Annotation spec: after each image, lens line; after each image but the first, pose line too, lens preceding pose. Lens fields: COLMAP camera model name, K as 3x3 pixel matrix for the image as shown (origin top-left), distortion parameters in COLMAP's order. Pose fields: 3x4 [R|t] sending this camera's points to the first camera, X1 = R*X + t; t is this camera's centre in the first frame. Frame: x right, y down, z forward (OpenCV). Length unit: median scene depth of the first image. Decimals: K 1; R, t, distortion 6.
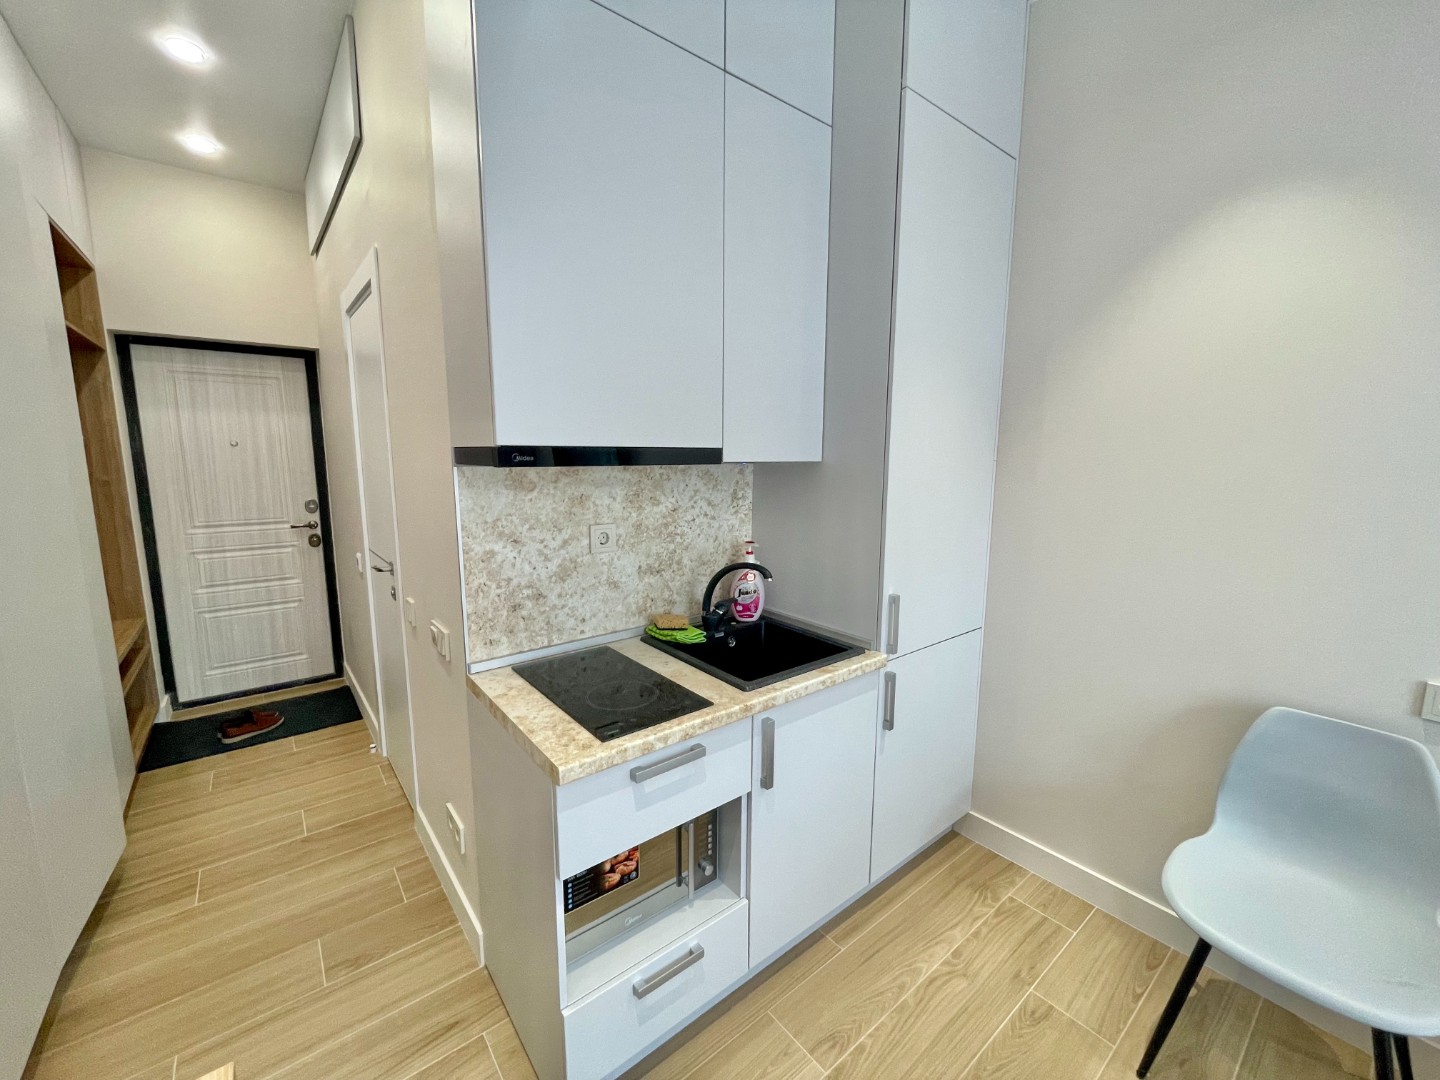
lens RADIAL K [[583.3, 0, 721.8], [0, 583.3, 540.2], [0, 0, 1]] dist [-0.001912, -0.000333]
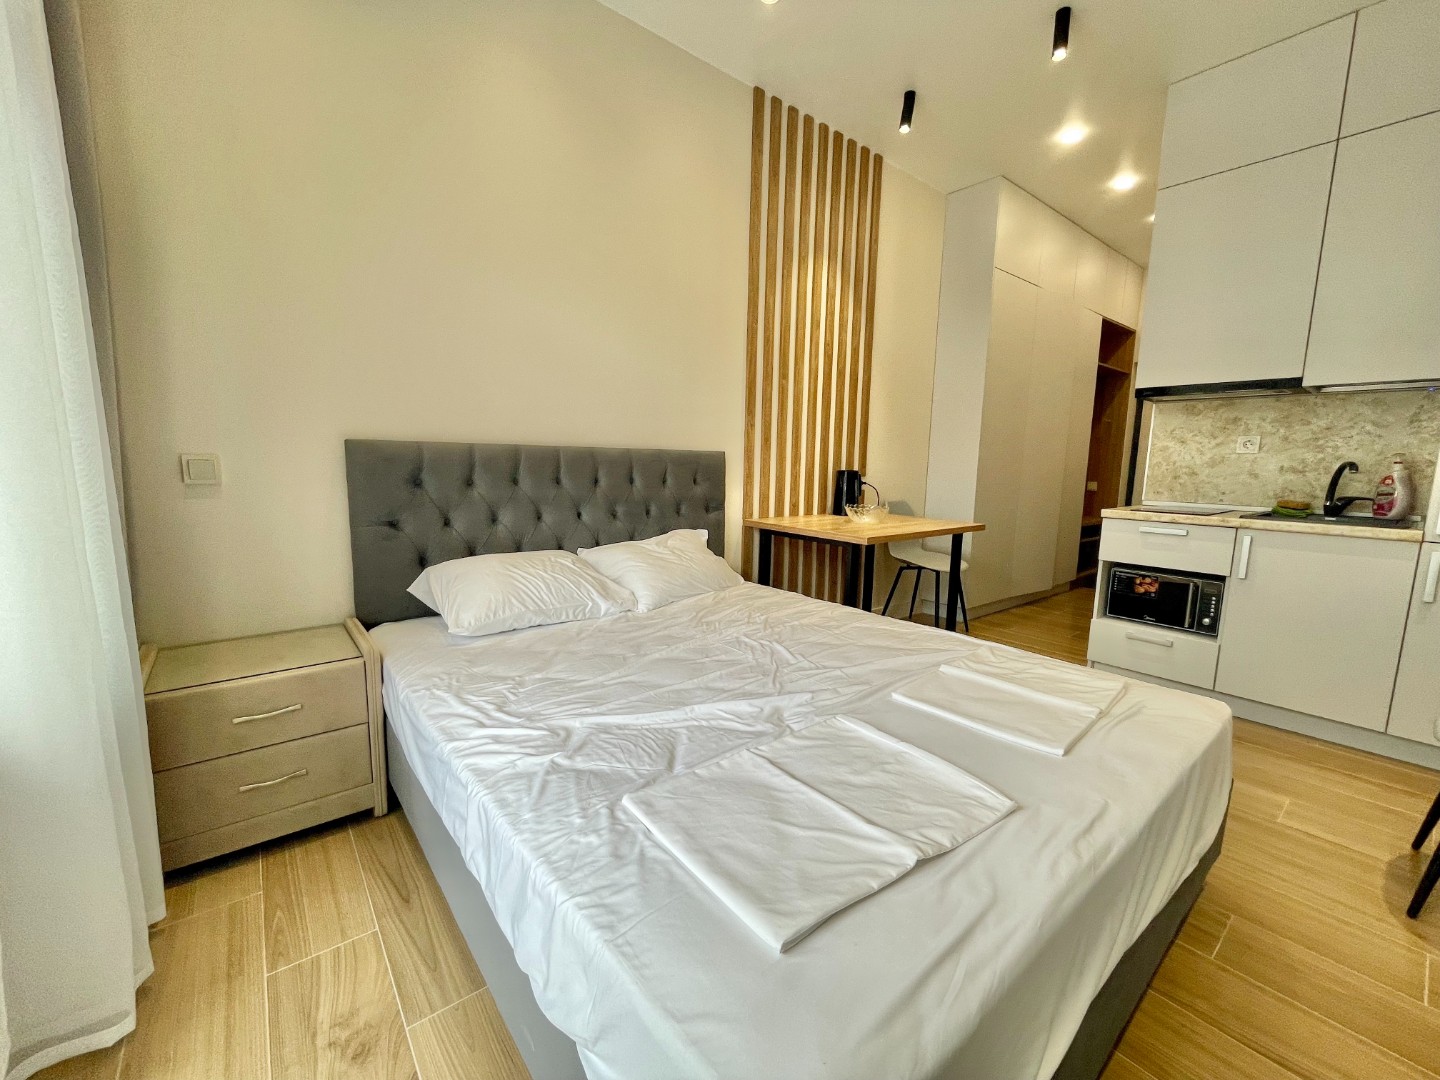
lens RADIAL K [[583.3, 0, 721.8], [0, 583.3, 540.2], [0, 0, 1]] dist [-0.001912, -0.000333]
pose [[0.004946, 0.131220, -0.991341, 1.484304], [-0.167818, 0.977402, 0.128538, 0.305624], [0.985806, 0.165729, 0.026855, -0.463188]]
